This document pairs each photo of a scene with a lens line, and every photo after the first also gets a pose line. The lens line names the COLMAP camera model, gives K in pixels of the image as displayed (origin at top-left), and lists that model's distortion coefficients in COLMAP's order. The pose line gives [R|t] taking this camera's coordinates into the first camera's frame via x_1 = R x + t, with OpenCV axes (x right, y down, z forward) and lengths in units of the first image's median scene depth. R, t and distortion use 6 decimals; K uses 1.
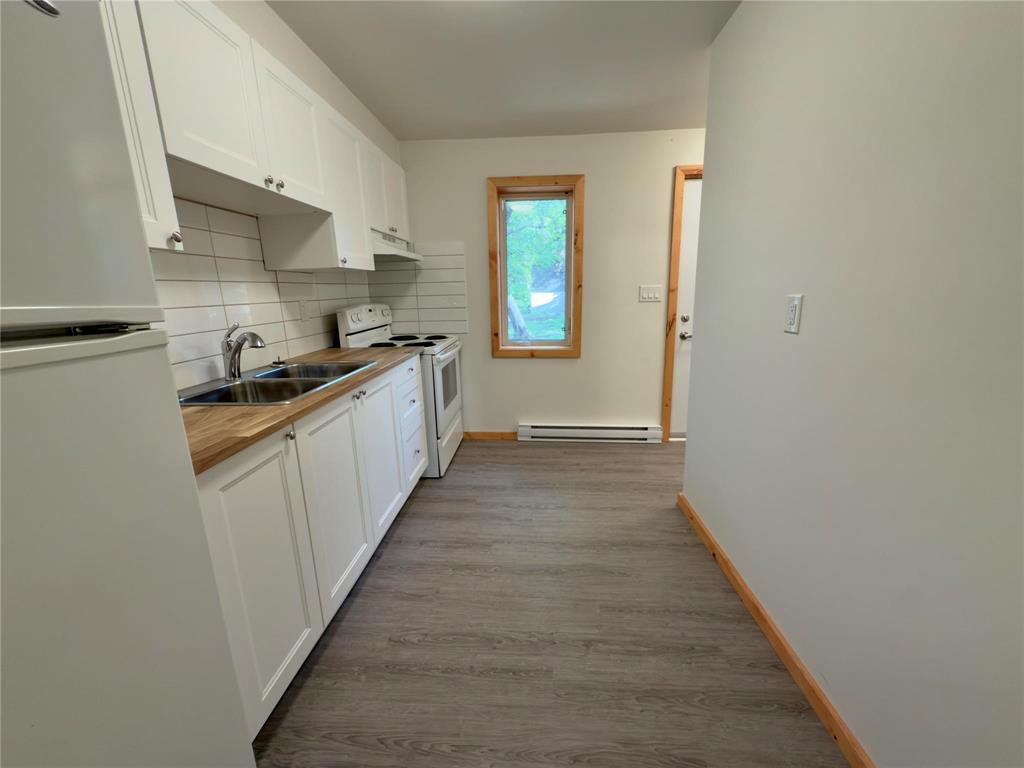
lens RADIAL K [[411.1, 0, 512.4], [0, 411.1, 384.6], [0, 0, 1]] dist [-0.000926, -0.000068]
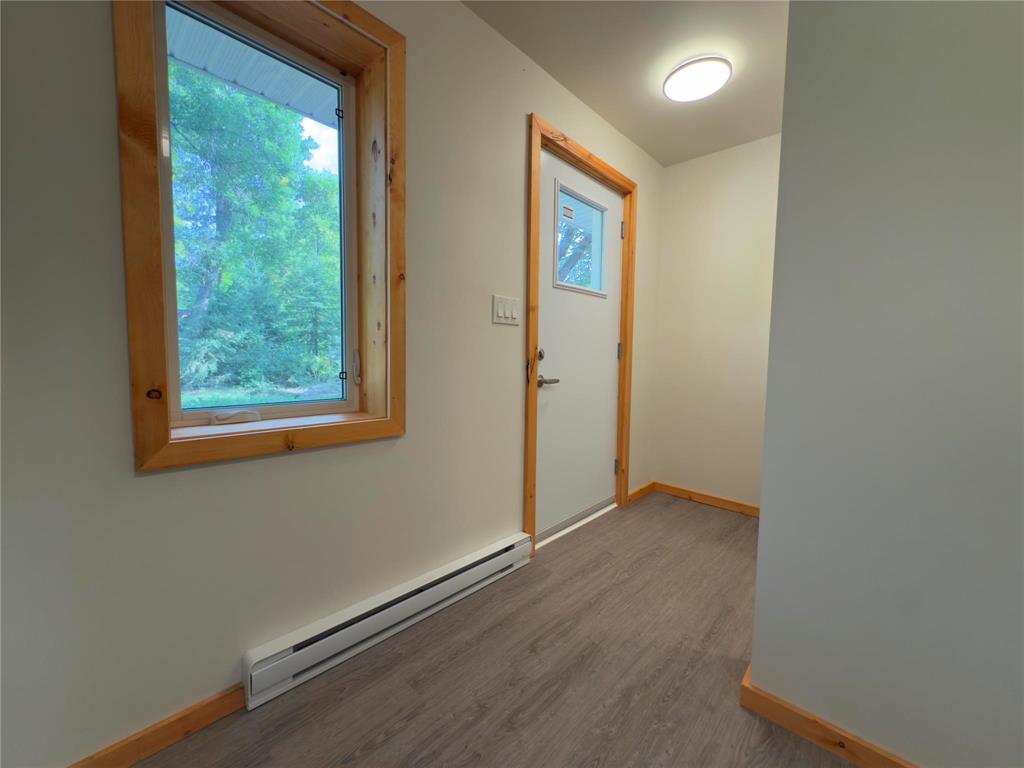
lens RADIAL K [[411.1, 0, 513.1], [0, 411.1, 380.6], [0, 0, 1]] dist [-0.000926, -0.000068]
pose [[0.632501, -0.022049, 0.774245, -0.117280], [0.145299, 0.985227, -0.090641, -0.073345], [-0.760809, 0.169828, 0.626361, 0.684782]]
